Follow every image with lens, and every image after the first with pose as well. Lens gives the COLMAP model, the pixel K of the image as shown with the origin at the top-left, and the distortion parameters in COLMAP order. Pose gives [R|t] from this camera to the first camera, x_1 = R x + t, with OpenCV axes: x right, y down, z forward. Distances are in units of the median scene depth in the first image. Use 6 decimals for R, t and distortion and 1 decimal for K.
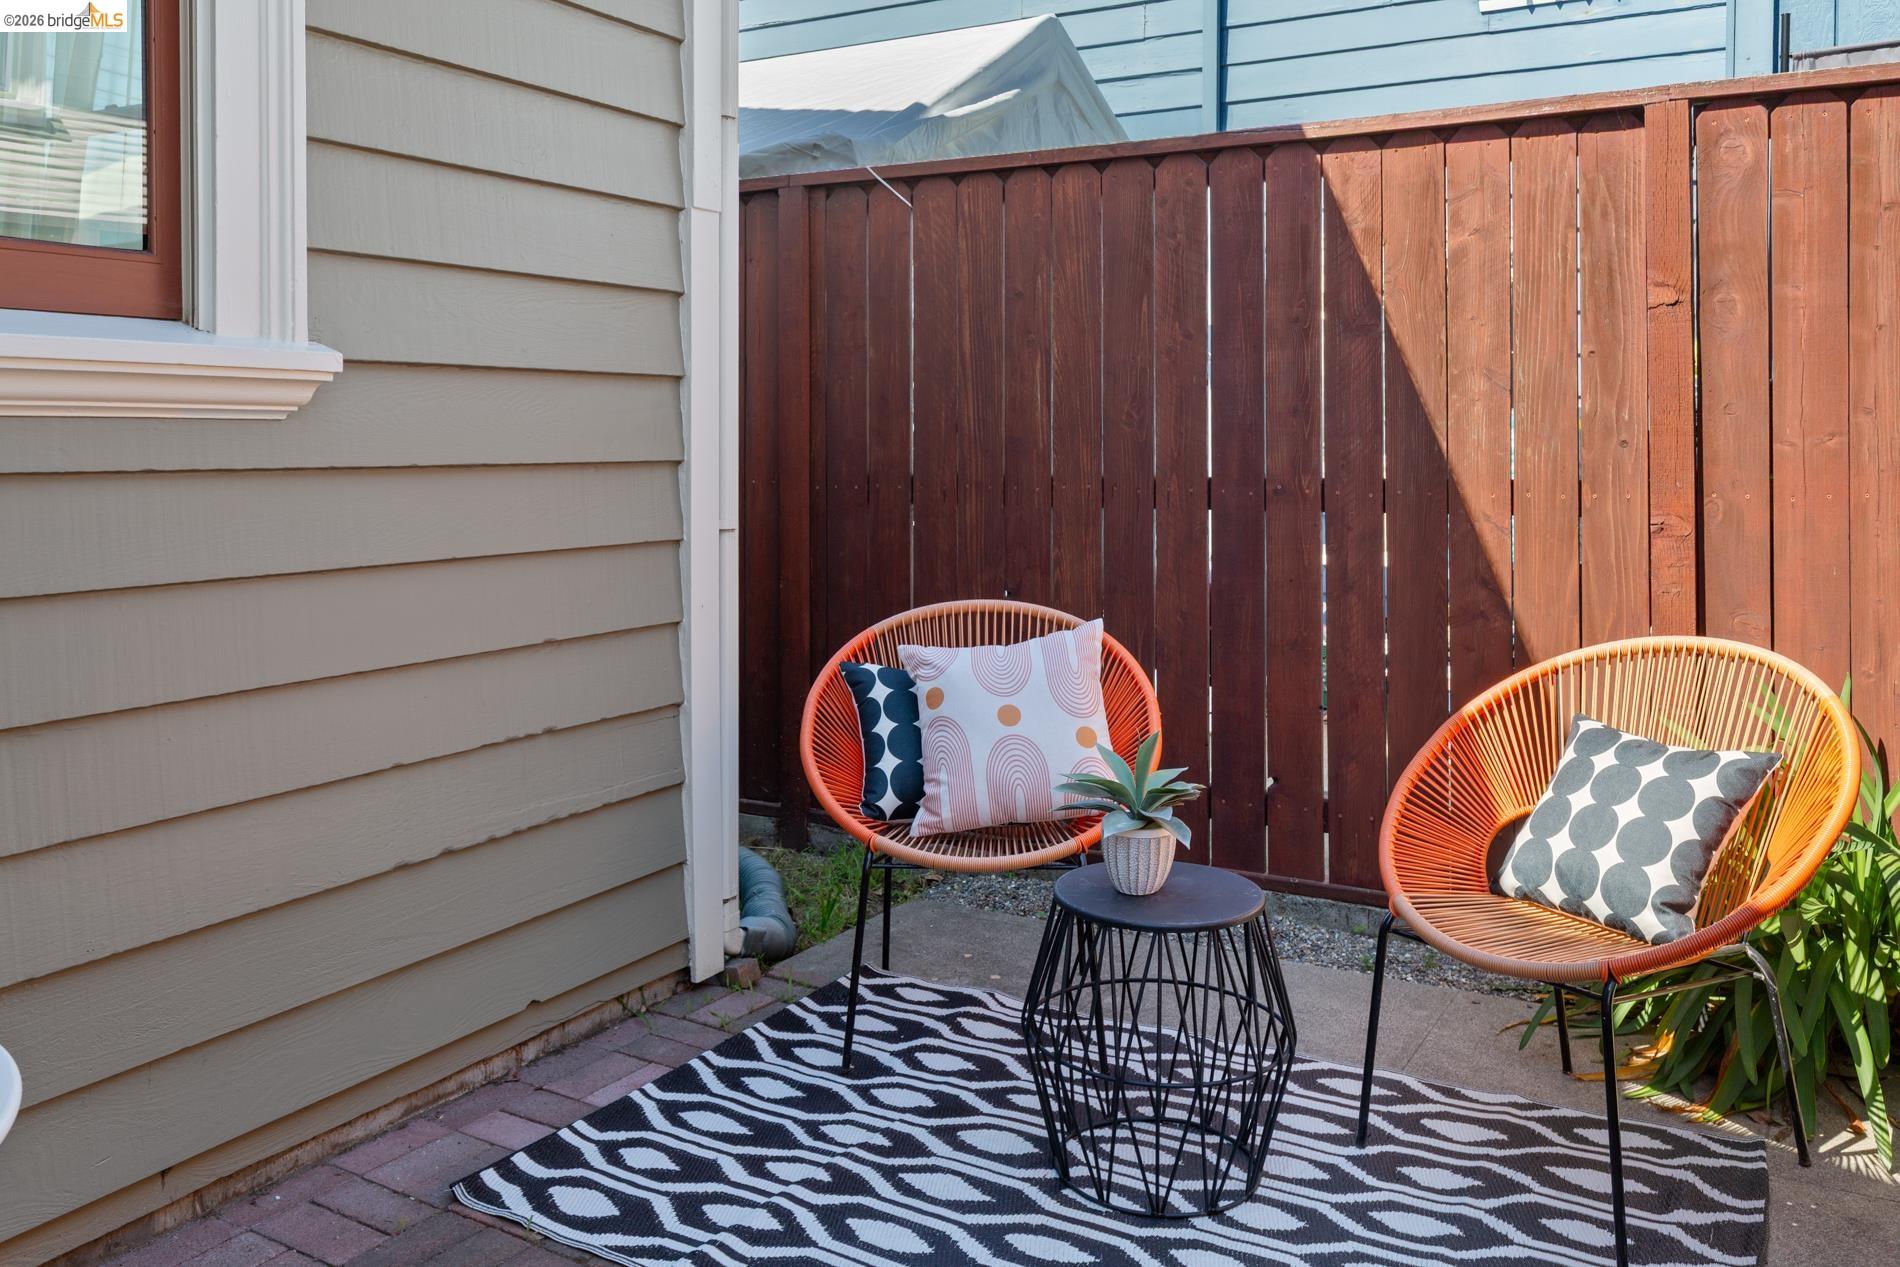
lens RADIAL K [[1586.5, 0, 960.7], [0, 1586.5, 461.1], [0, 0, 1]] dist [-0.001668, 0.005549]
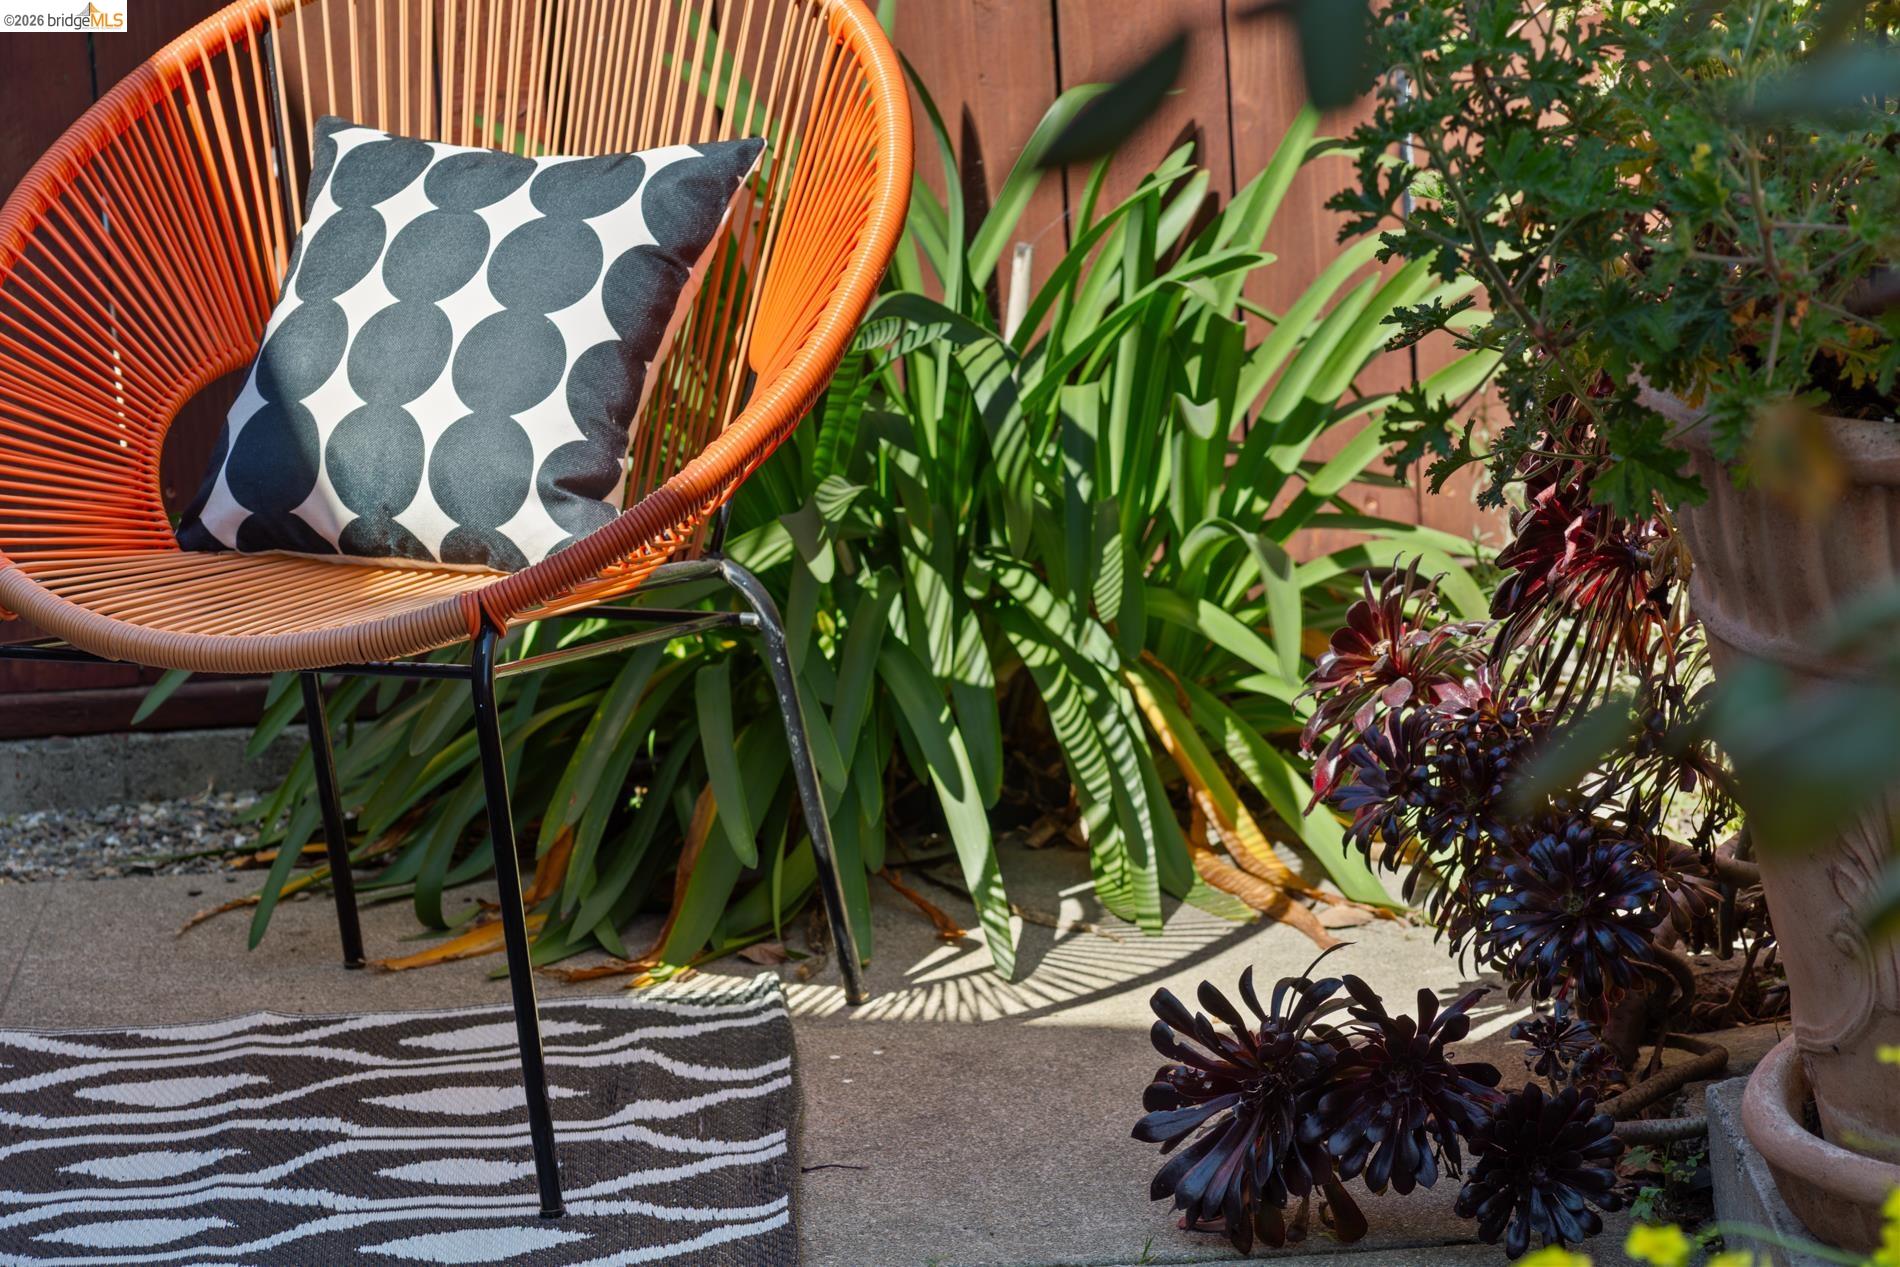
lens RADIAL K [[7717.2, 0, 950.1], [0, 7717.2, 633.4], [0, 0, 1]] dist [-0.349543, 0.000000]
pose [[0.862984, -0.142518, 0.484713, -0.507270], [0.054895, 0.980160, 0.190456, -0.090999], [-0.502239, -0.137752, 0.853686, -0.897419]]
